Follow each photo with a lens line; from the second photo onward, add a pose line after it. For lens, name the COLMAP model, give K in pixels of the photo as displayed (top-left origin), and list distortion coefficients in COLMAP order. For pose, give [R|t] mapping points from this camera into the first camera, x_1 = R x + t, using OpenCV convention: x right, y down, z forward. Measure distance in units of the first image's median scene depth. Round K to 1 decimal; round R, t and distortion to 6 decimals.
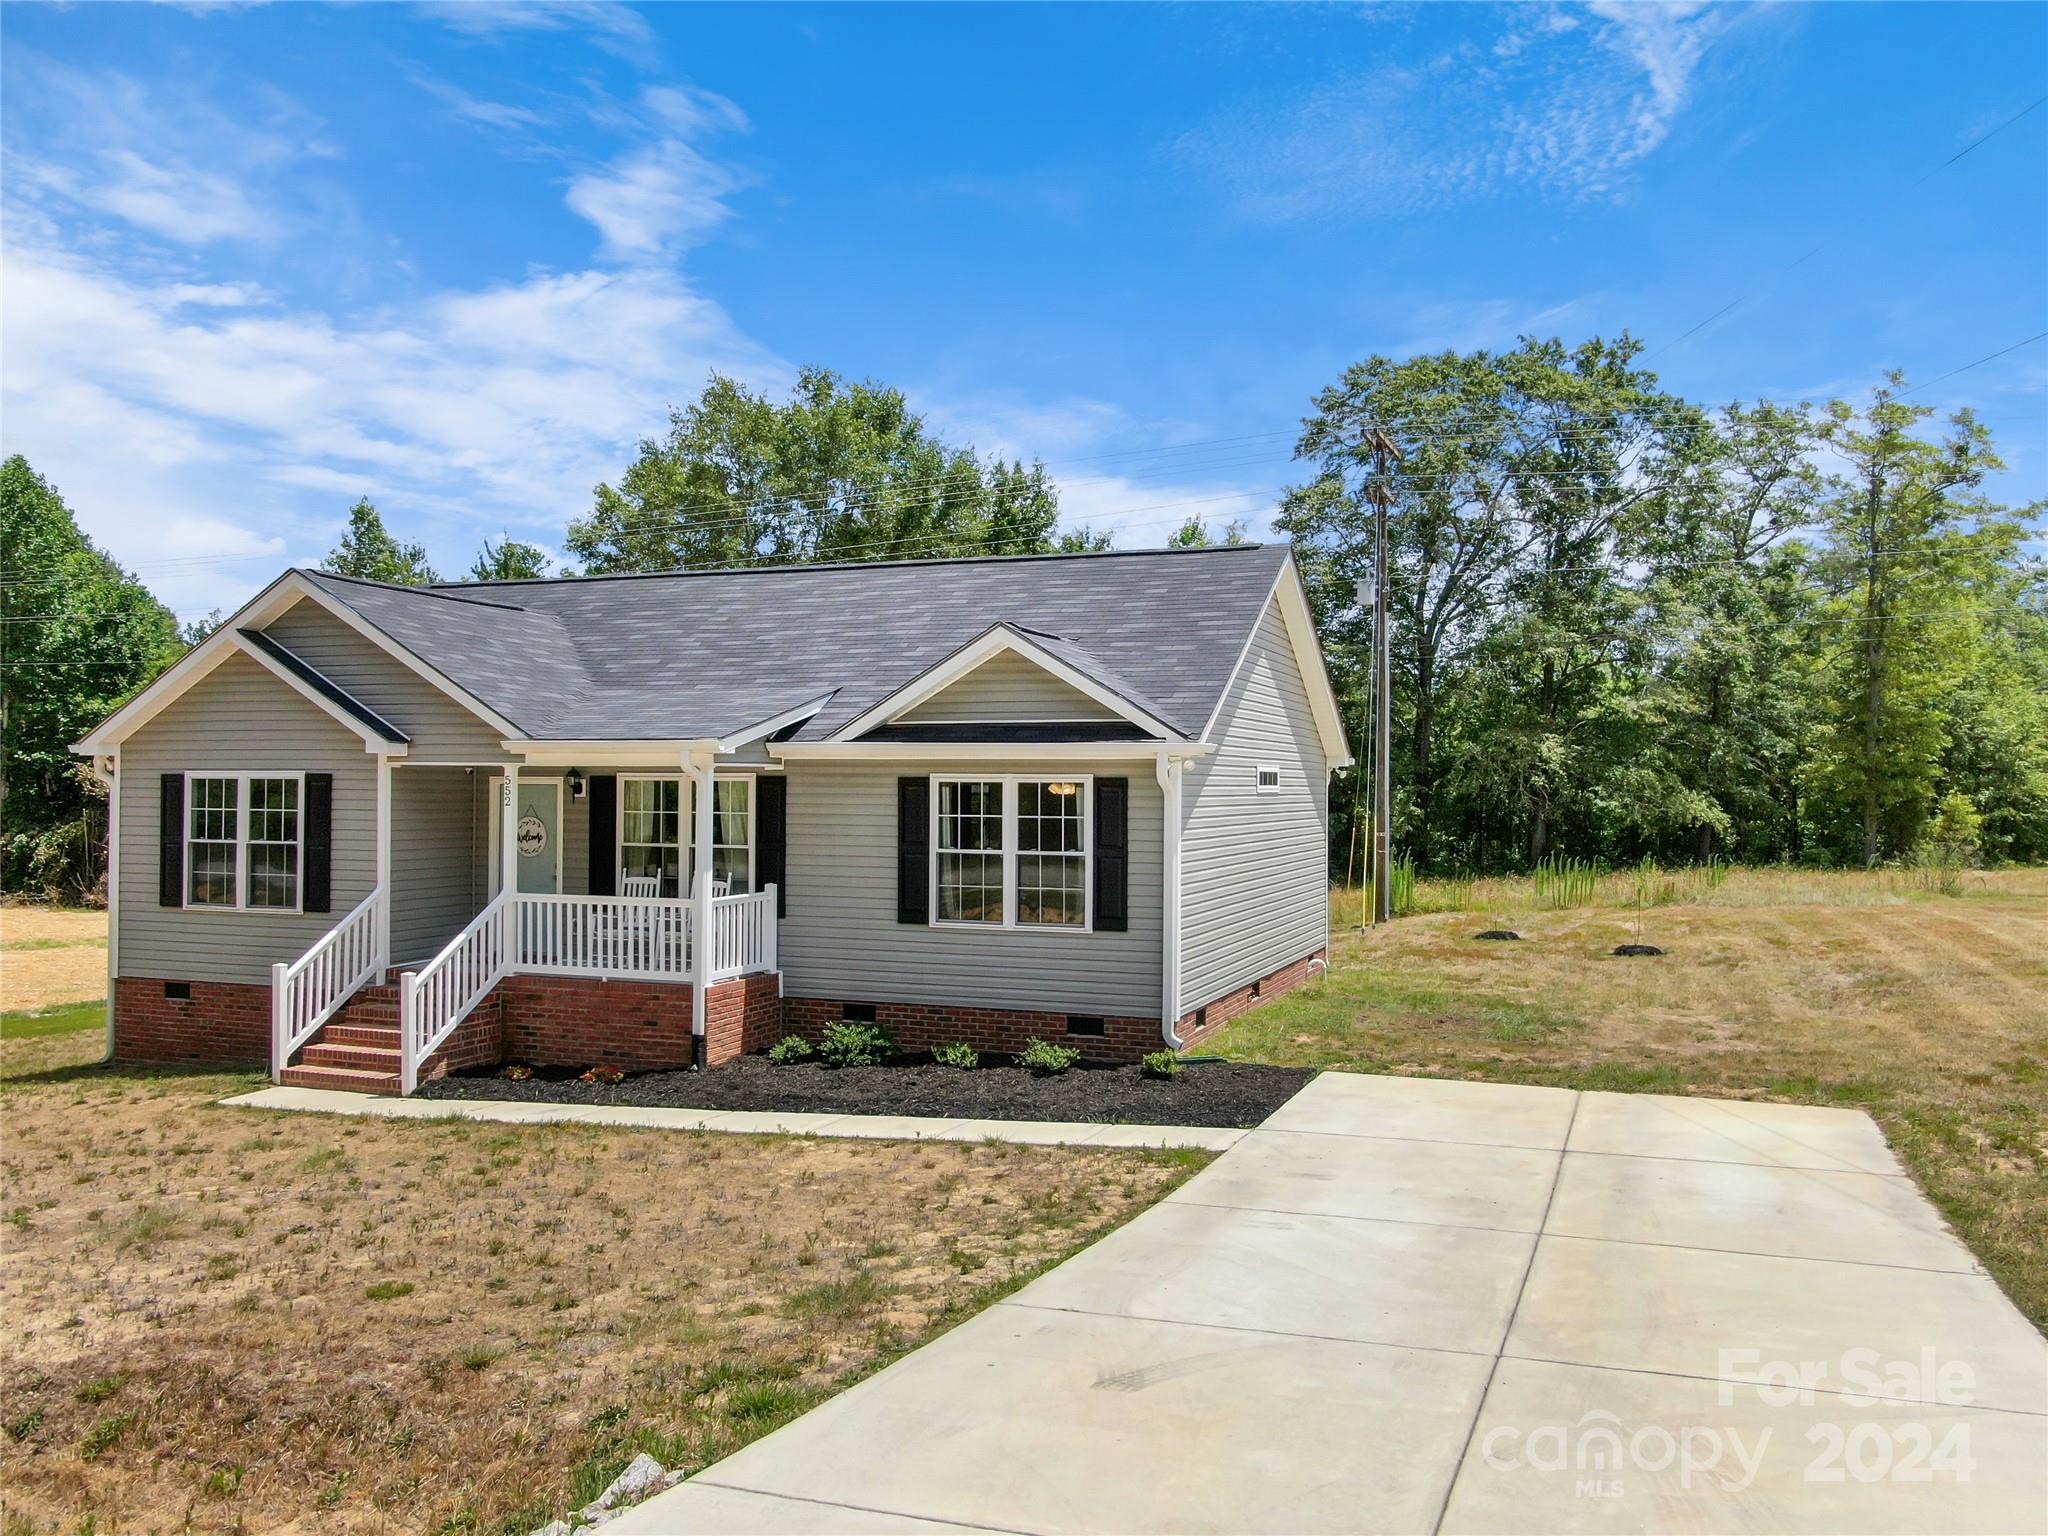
lens RADIAL K [[1660.7, 0, 1024.0], [0, 1660.7, 768.0], [0, 0, 1]] dist [-0.001106, -0.001271]
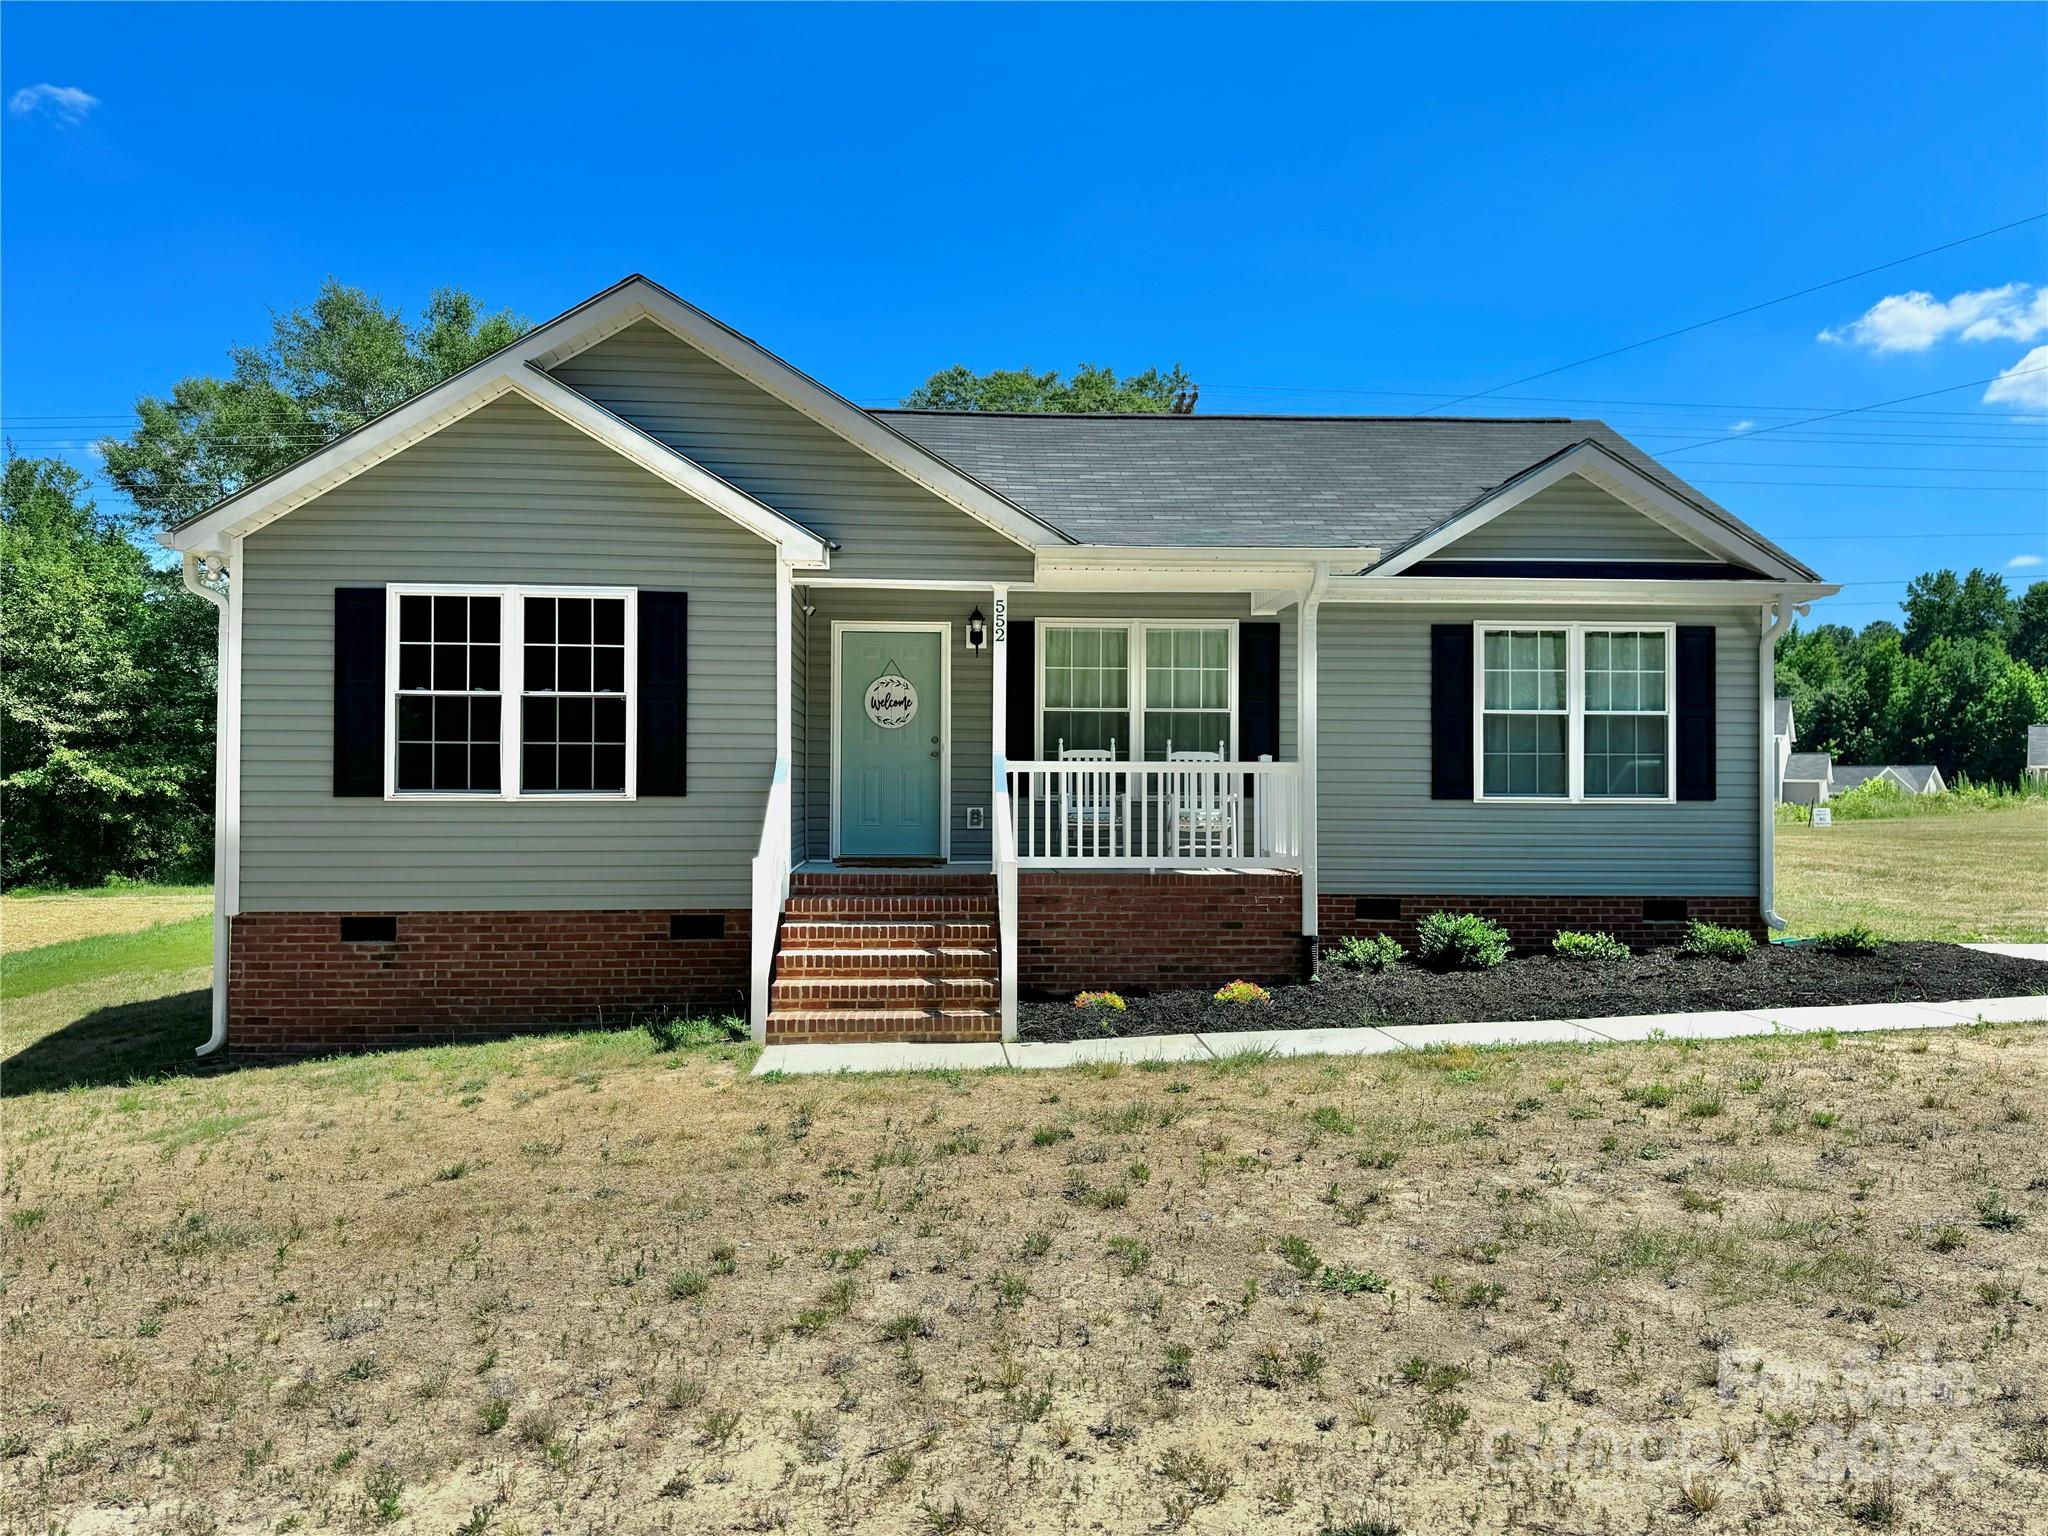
lens RADIAL K [[1429.8, 0, 1024.0], [0, 1429.8, 768.0], [0, 0, 1]] dist [0.122838, -0.203180]
pose [[0.910170, 0.005610, 0.414196, -0.563941], [-0.004436, 0.999983, -0.003795, 0.081179], [-0.414210, 0.001616, 0.910180, 0.423255]]
